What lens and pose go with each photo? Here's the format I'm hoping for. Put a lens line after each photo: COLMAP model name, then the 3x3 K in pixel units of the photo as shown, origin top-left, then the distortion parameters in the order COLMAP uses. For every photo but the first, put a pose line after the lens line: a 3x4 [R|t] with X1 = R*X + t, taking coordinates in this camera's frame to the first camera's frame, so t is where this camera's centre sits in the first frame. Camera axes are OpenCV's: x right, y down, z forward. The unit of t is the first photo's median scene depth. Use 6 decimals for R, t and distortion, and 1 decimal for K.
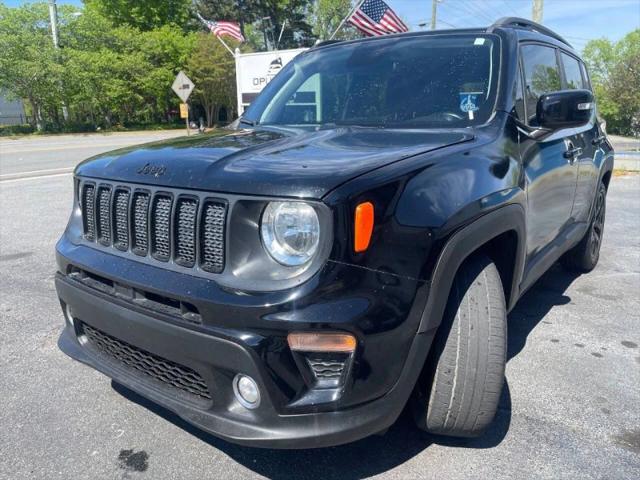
lens RADIAL K [[479.4, 0, 320.9], [0, 479.4, 245.8], [0, 0, 1]] dist [0.063868, -0.090486]
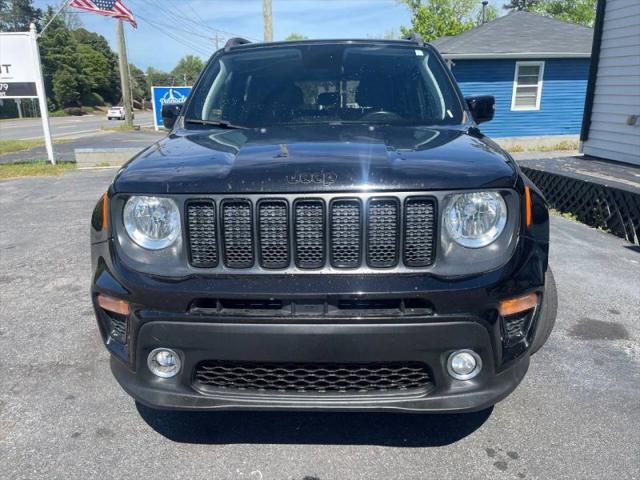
lens RADIAL K [[479.4, 0, 319.2], [0, 479.4, 238.8], [0, 0, 1]] dist [0.063868, -0.090486]
pose [[0.825912, -0.151116, 0.543170, -0.605968], [0.152082, 0.987412, 0.043462, -0.052063], [-0.542900, 0.046710, 0.838497, 0.141283]]
